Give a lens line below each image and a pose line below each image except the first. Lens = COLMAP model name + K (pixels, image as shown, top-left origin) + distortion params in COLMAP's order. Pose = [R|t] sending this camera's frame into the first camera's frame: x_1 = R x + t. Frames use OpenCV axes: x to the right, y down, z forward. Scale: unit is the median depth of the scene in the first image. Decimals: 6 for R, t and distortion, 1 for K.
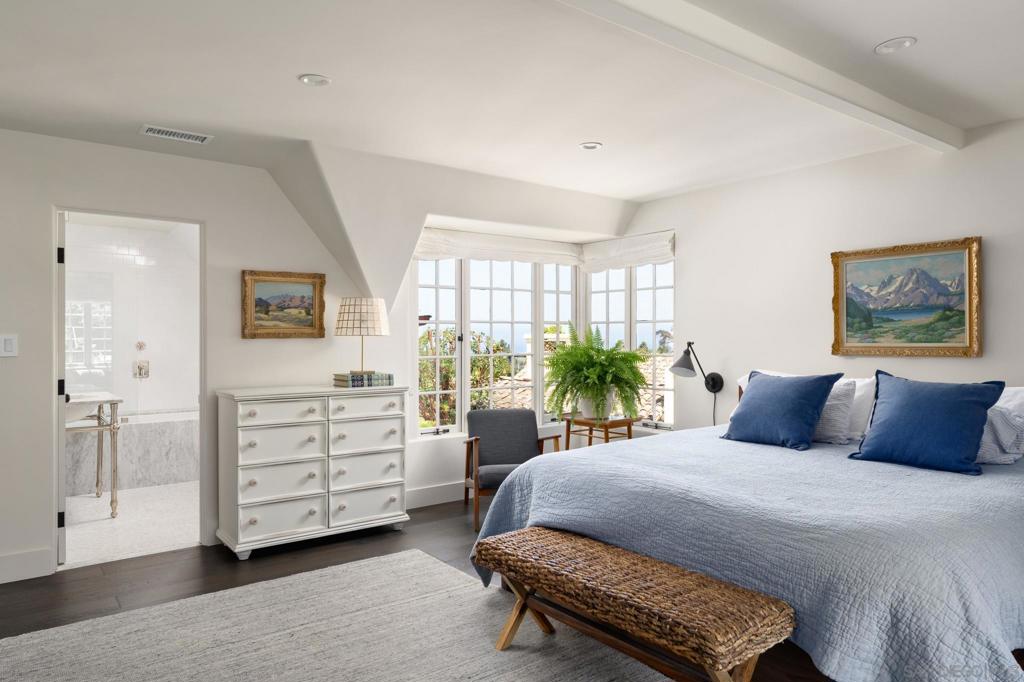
lens RADIAL K [[662.7, 0, 510.6], [0, 662.7, 337.4], [0, 0, 1]] dist [-0.000506, -0.000338]
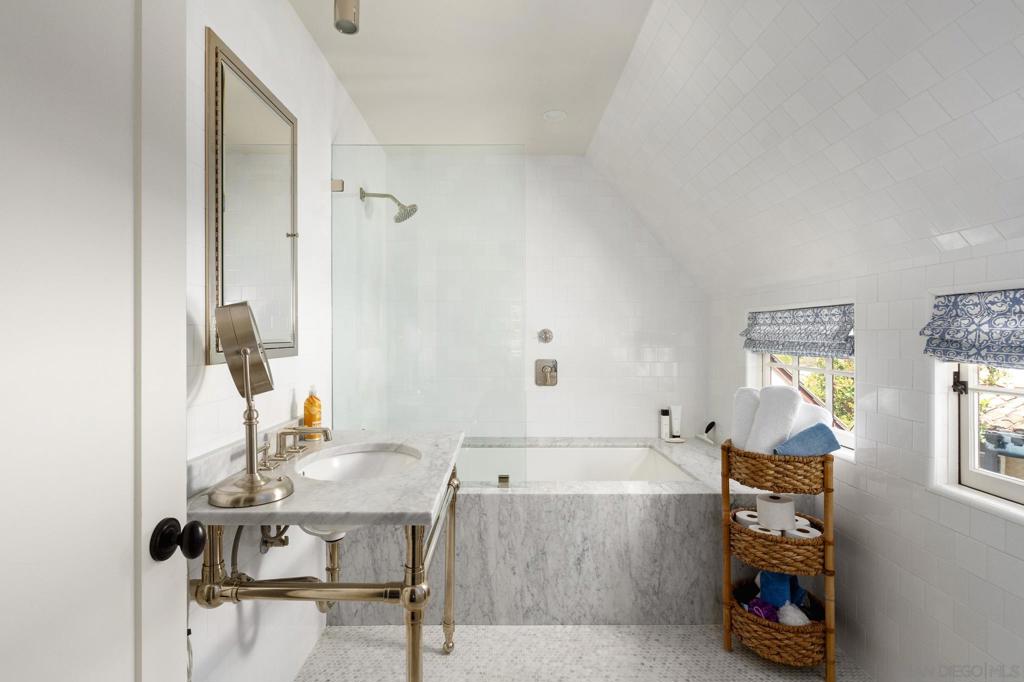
lens RADIAL K [[498.7, 0, 510.7], [0, 498.7, 335.5], [0, 0, 1]] dist [-0.001028, -0.000117]
pose [[0.807617, 0.007044, -0.589665, -0.214063], [-0.000478, 0.999936, 0.011290, 0.005274], [0.589707, -0.008836, 0.807569, 0.420891]]
